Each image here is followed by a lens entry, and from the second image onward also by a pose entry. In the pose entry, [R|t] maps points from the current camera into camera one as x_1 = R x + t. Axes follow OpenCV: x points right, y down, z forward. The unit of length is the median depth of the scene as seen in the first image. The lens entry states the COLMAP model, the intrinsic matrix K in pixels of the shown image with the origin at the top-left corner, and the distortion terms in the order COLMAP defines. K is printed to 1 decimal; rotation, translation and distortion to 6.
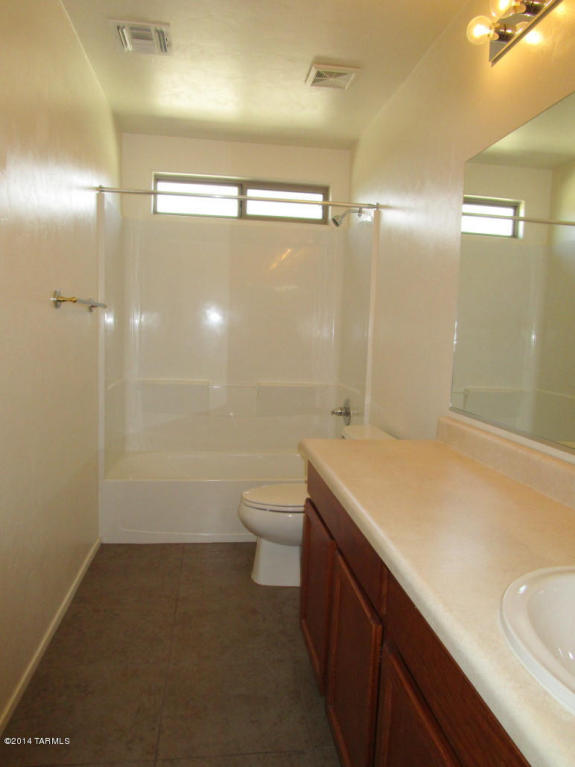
lens RADIAL K [[543.7, 0, 291.3], [0, 543.7, 382.2], [0, 0, 1]] dist [-0.036515, 0.019903]
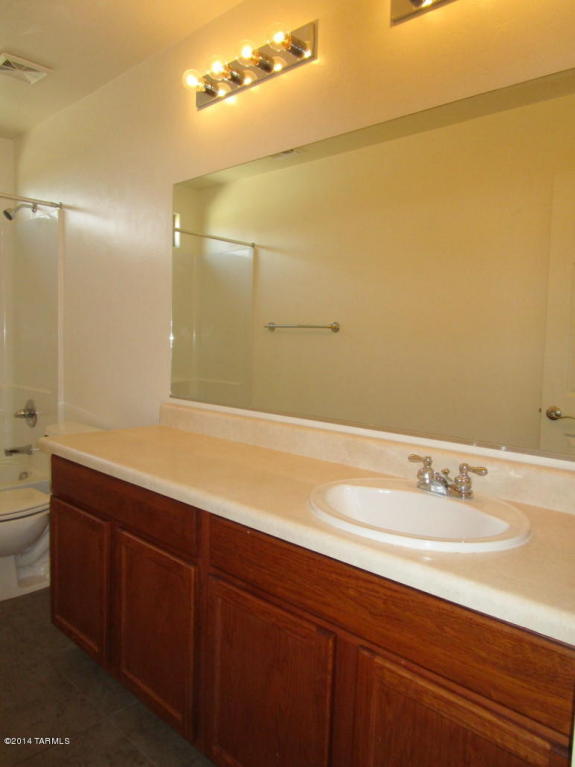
lens RADIAL K [[543.7, 0, 281.5], [0, 543.7, 383.4], [0, 0, 1]] dist [-0.036515, 0.019903]
pose [[0.787589, -0.065430, 0.612718, -0.148016], [0.061573, 0.997726, 0.027399, 0.003006], [-0.613117, 0.016148, 0.789827, -0.039098]]
